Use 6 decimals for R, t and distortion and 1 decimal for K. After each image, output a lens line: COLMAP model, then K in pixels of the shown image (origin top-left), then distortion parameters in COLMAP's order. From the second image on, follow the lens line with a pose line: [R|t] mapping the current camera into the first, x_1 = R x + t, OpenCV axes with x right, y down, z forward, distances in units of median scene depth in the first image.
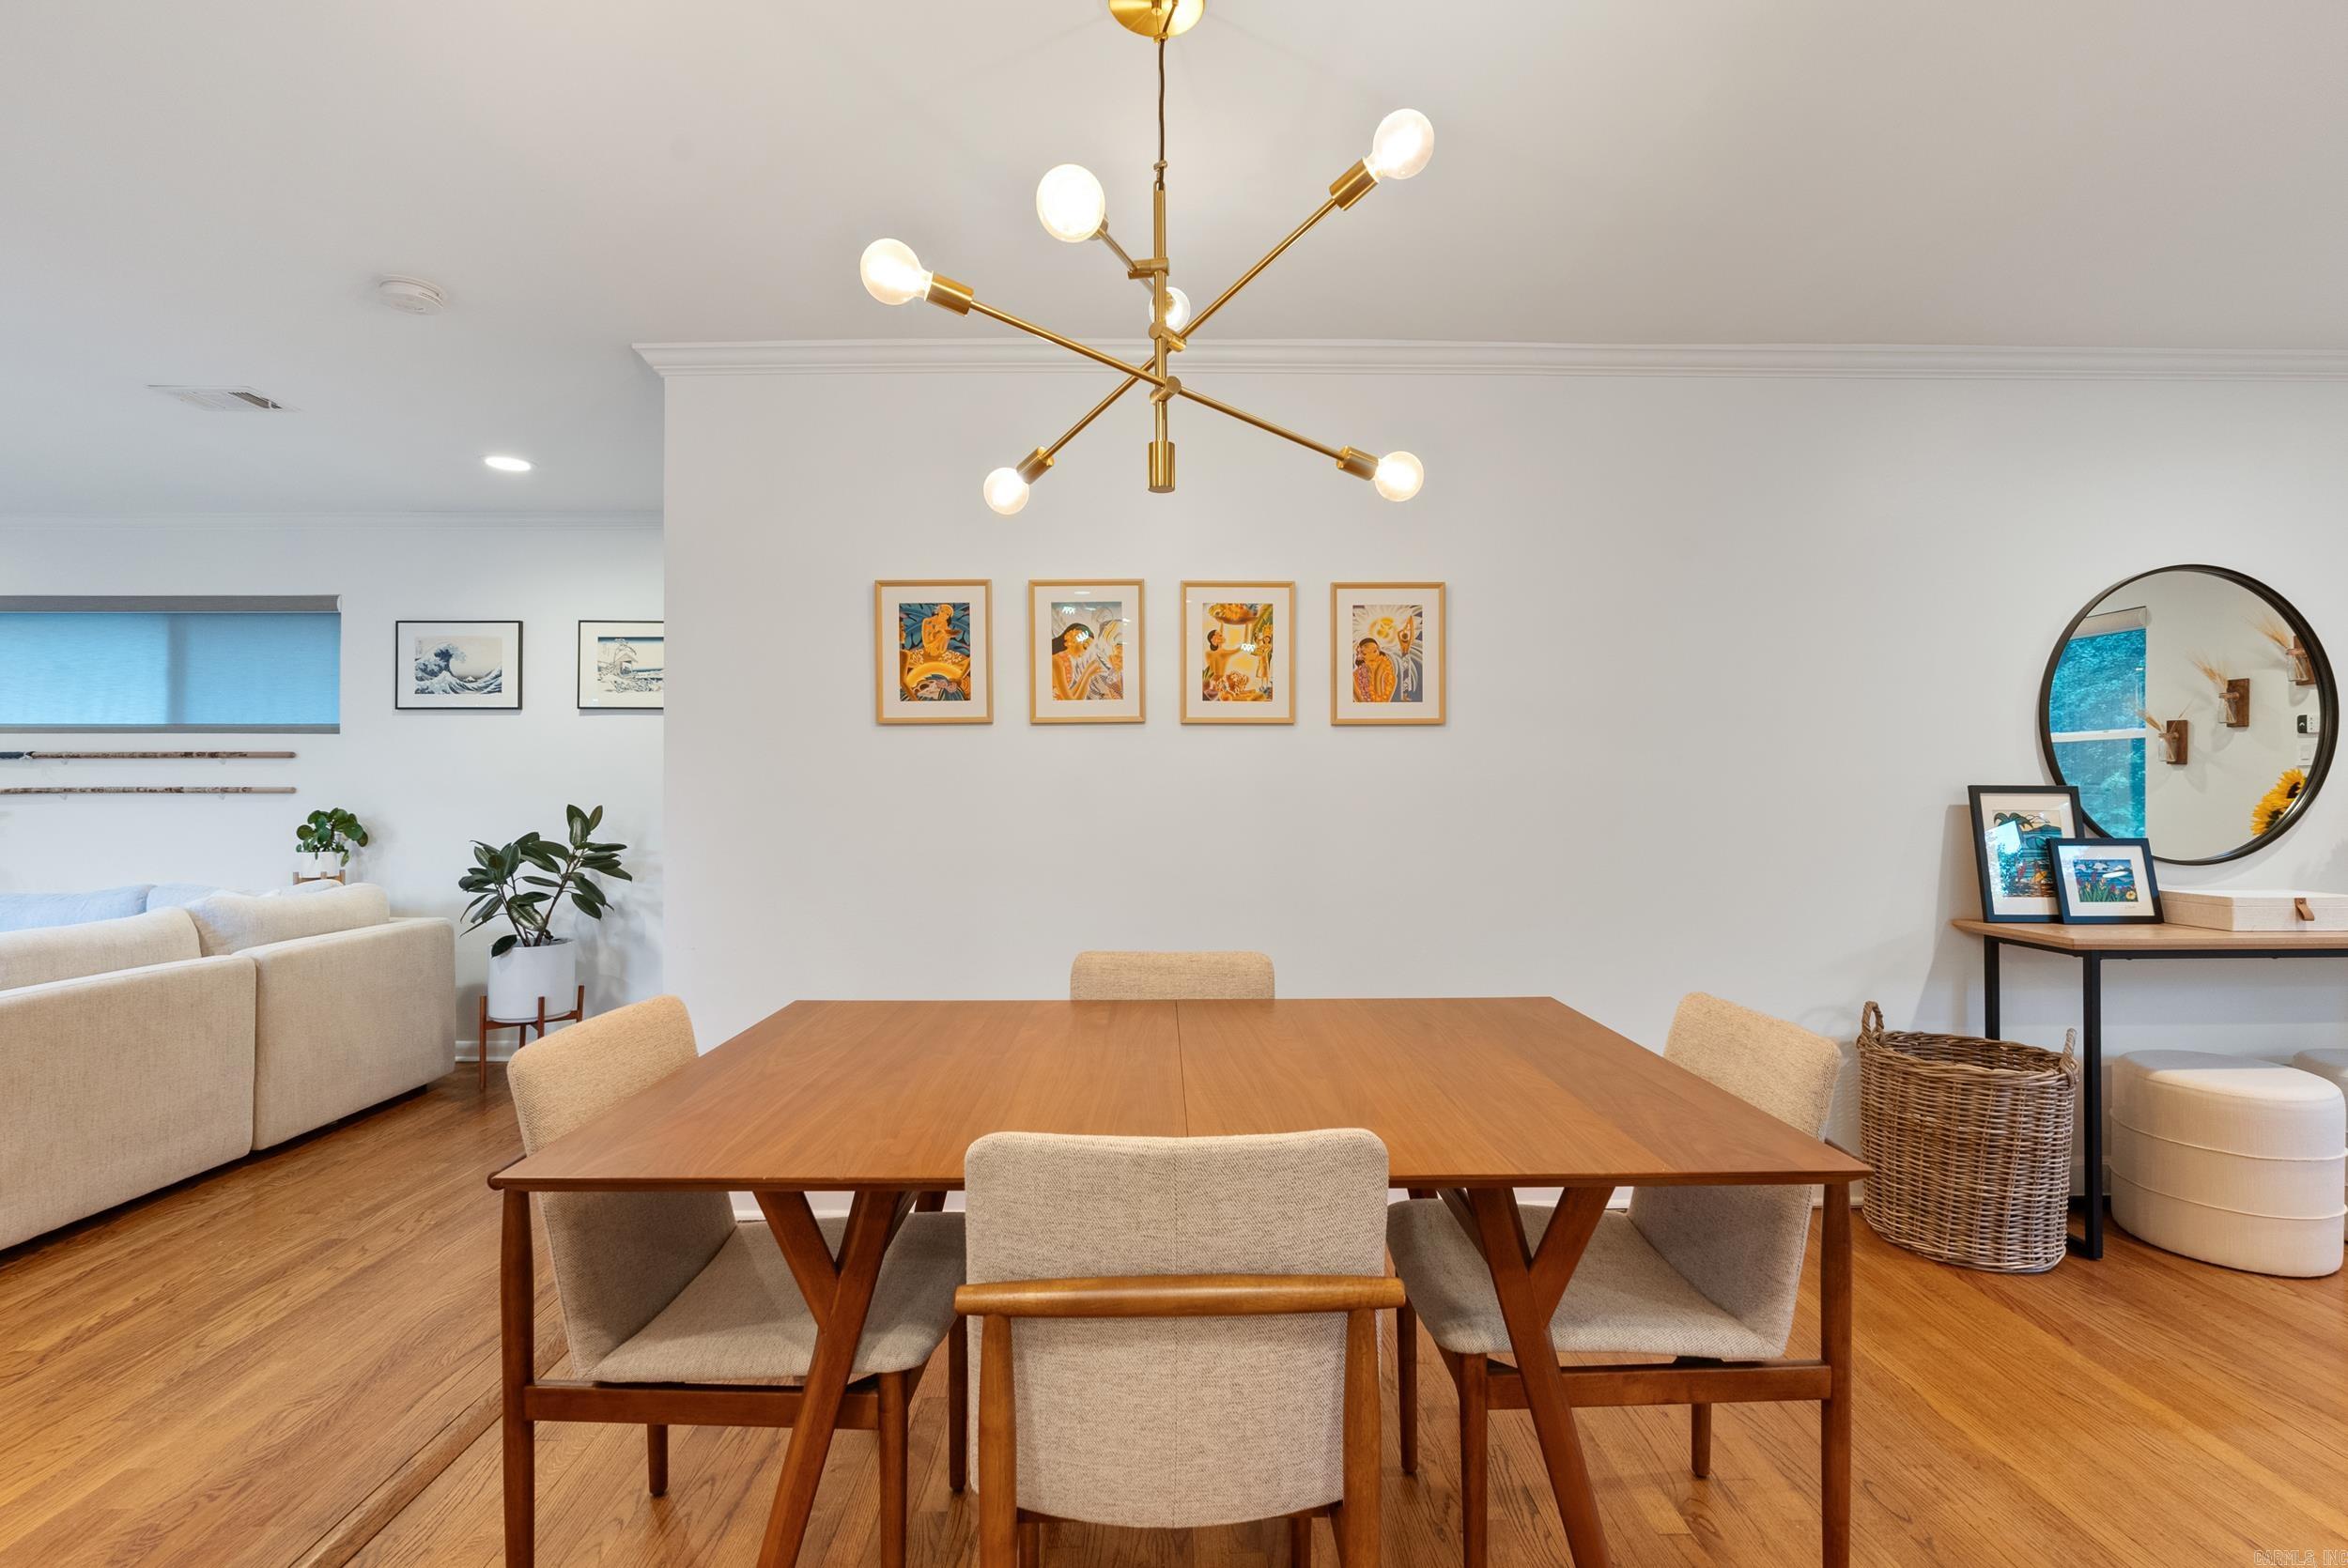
lens RADIAL K [[1034.8, 0, 1174.6], [0, 1034.8, 786.9], [0, 0, 1]] dist [-0.003801, -0.001051]
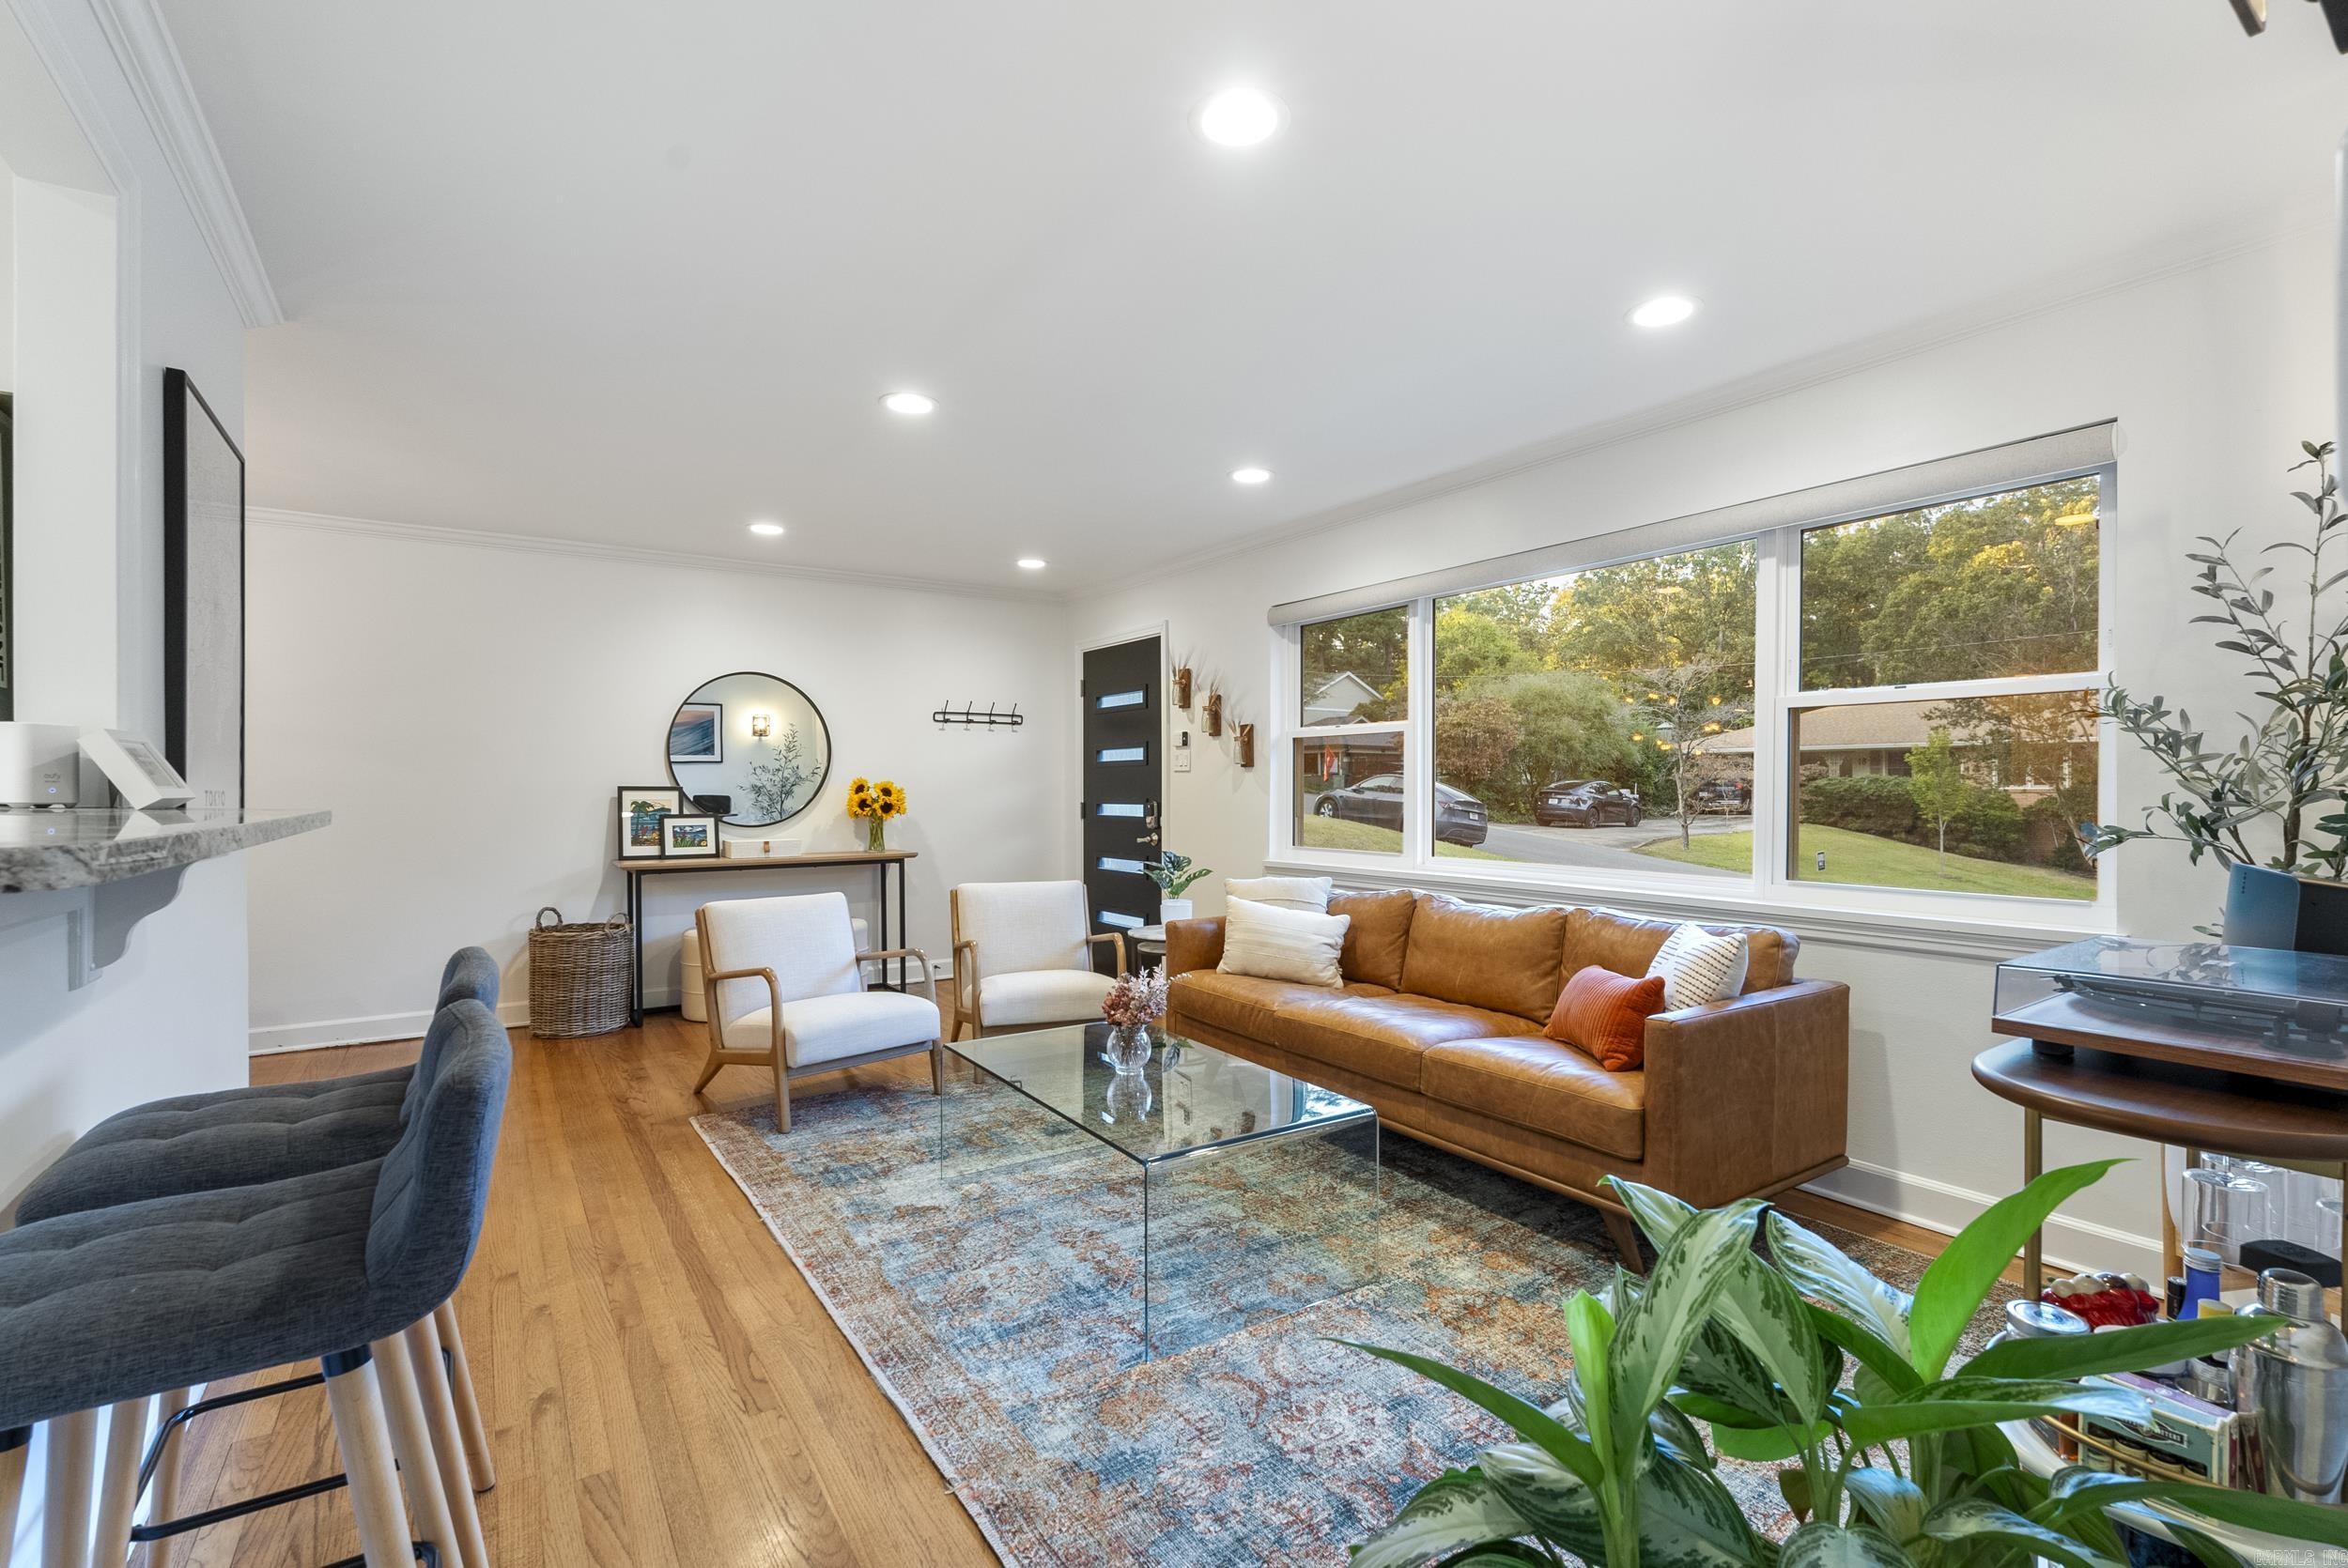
lens RADIAL K [[1049.2, 0, 1177.0], [0, 1049.2, 785.2], [0, 0, 1]] dist [-0.005366, 0.000034]
pose [[0.840672, -0.000008, 0.541545, 0.601138], [0.000375, 1.000000, -0.000568, -0.002072], [-0.541545, 0.000680, 0.840671, -1.107629]]
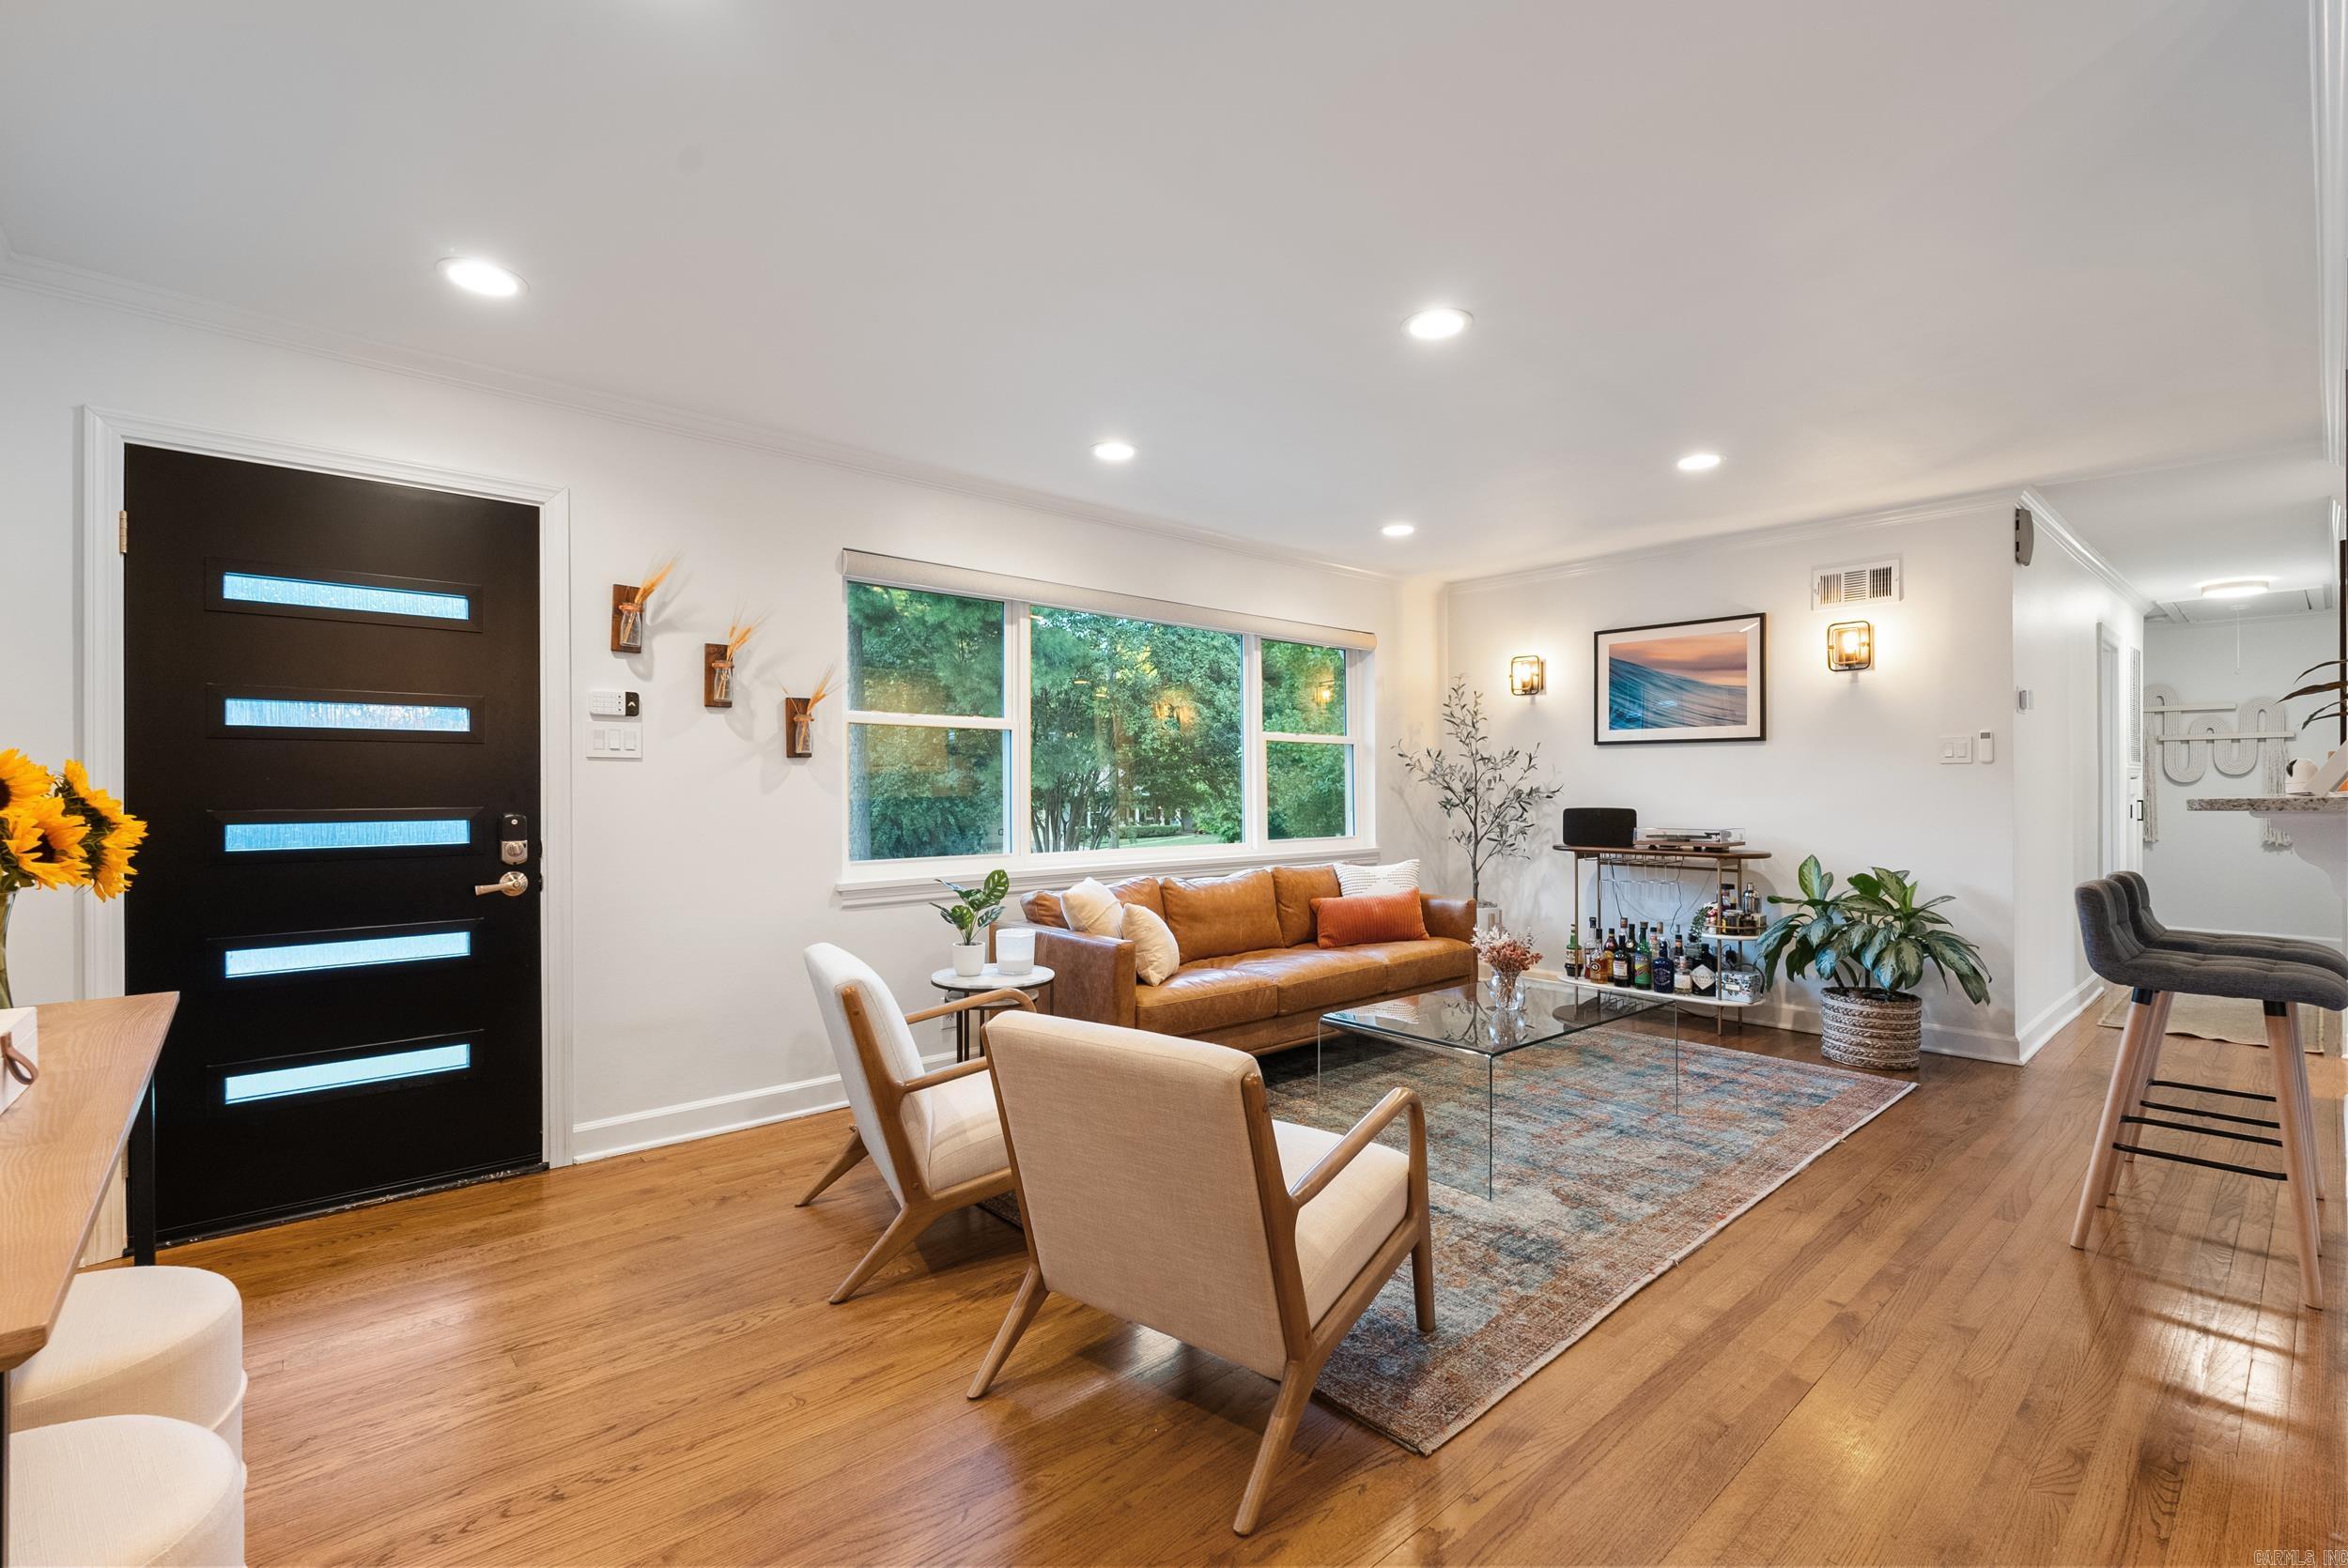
lens RADIAL K [[1032.4, 0, 1177.7], [0, 1032.4, 780.7], [0, 0, 1]] dist [-0.002066, -0.000199]
pose [[-0.650455, 0.005853, 0.759522, 0.413346], [-0.000388, 0.999968, -0.008038, 0.004205], [-0.759545, -0.005523, -0.650432, 0.841085]]
